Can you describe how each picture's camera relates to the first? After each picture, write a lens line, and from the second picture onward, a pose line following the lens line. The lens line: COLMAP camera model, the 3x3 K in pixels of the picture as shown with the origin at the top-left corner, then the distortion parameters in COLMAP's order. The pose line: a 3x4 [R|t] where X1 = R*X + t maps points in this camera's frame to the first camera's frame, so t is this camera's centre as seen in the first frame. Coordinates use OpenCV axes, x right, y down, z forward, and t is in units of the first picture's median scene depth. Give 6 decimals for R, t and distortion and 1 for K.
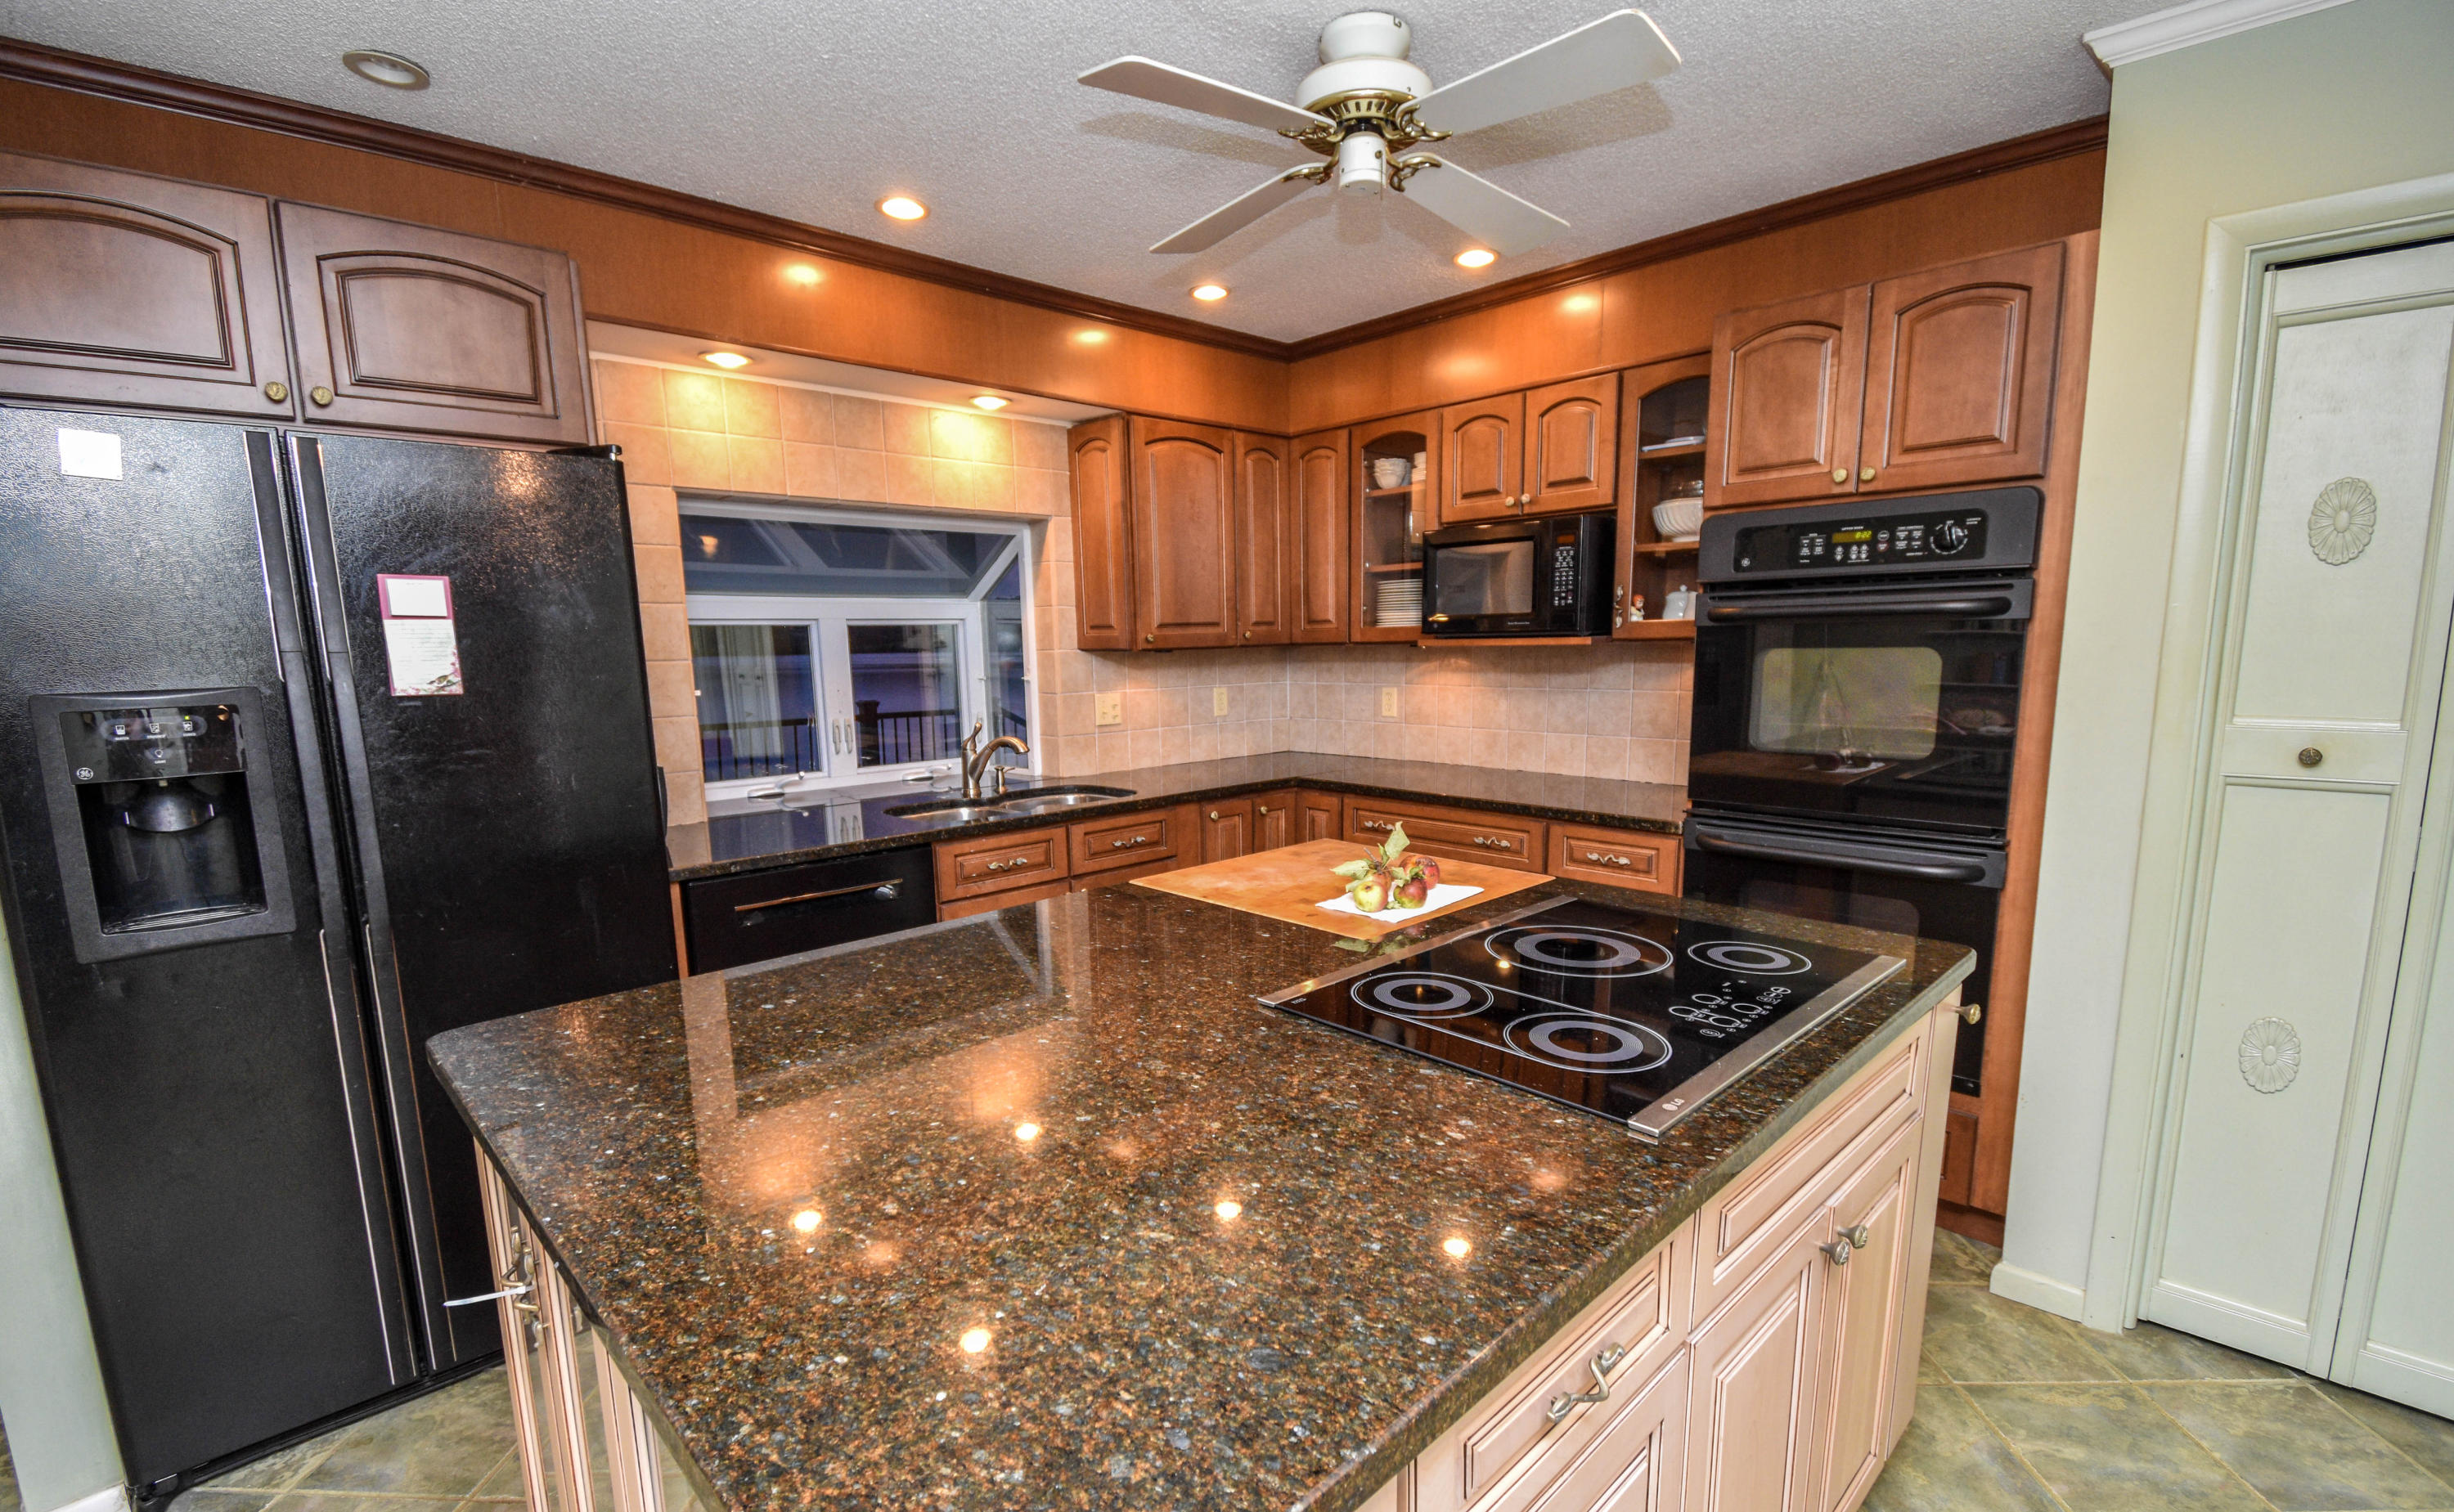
lens RADIAL K [[1090.4, 0, 1244.0], [0, 1090.4, 816.7], [0, 0, 1]] dist [0.013875, -0.000522]
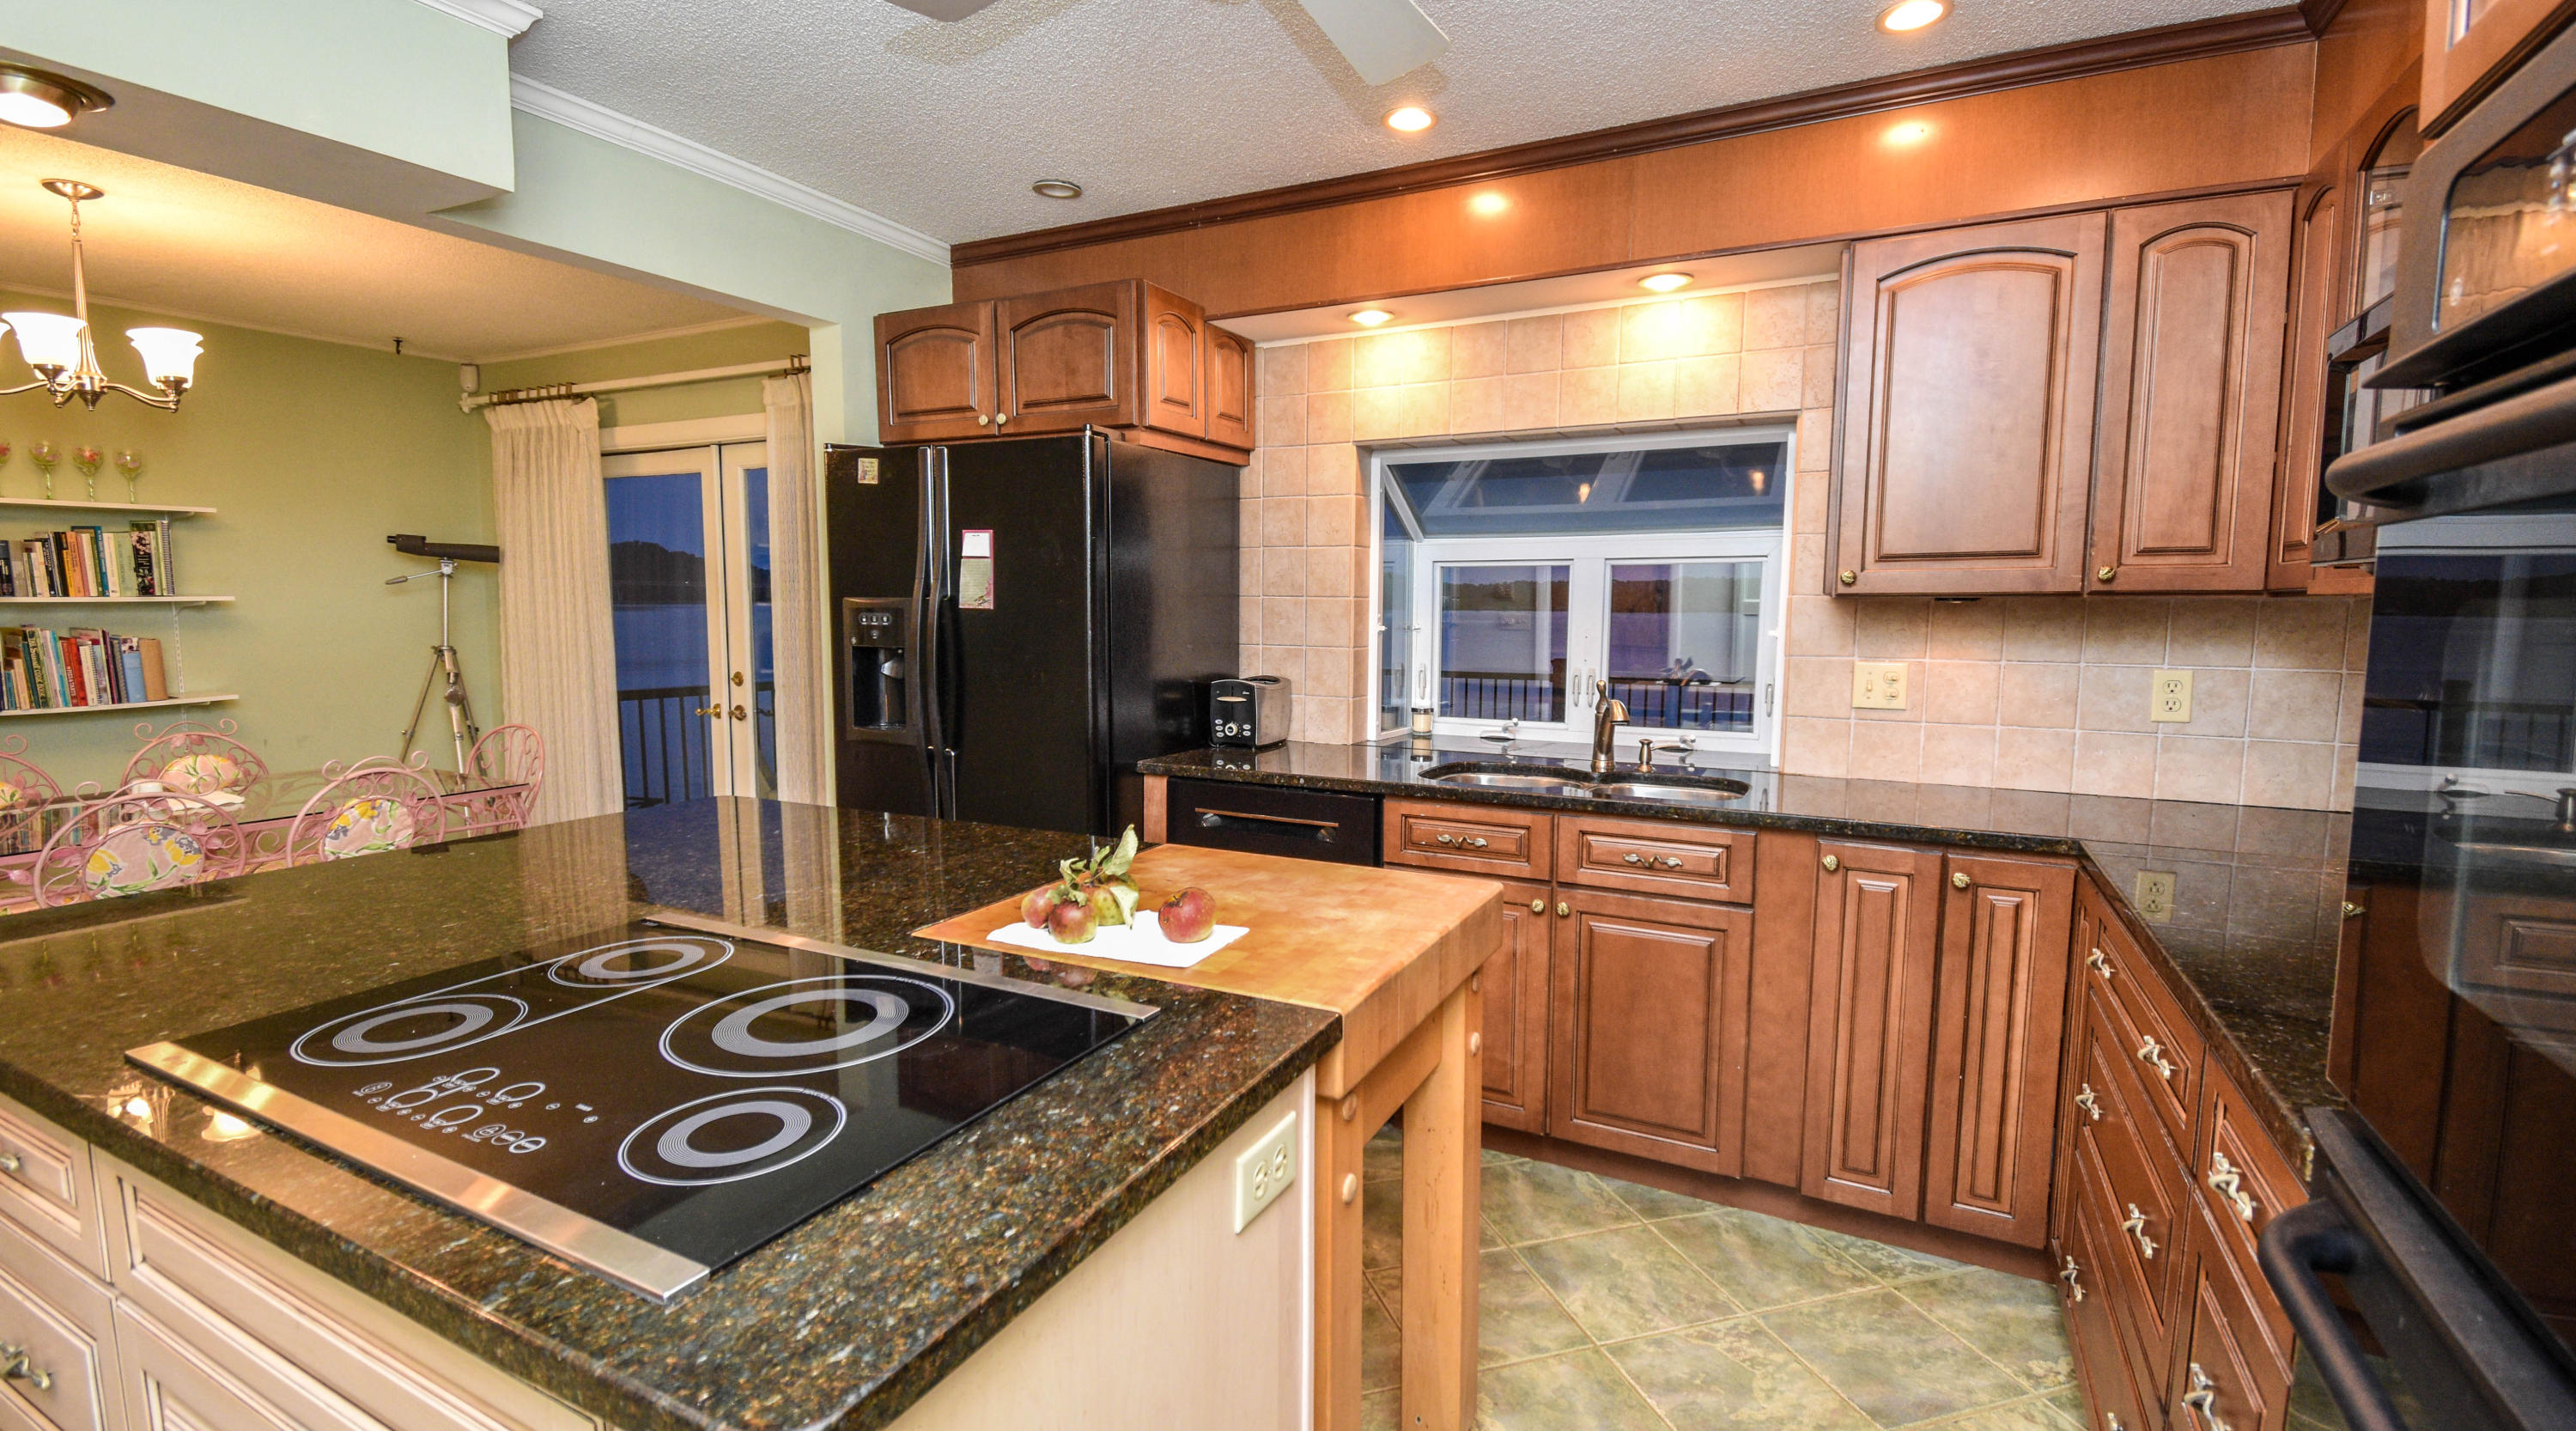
lens RADIAL K [[1157.1, 0, 1277.0], [0, 1157.1, 730.2], [0, 0, 1]] dist [0.012560, -0.000092]
pose [[0.302228, 0.123158, -0.945246, 0.575682], [-0.164519, 0.983477, 0.075537, -0.084637], [0.938931, 0.132681, 0.317496, 0.564539]]
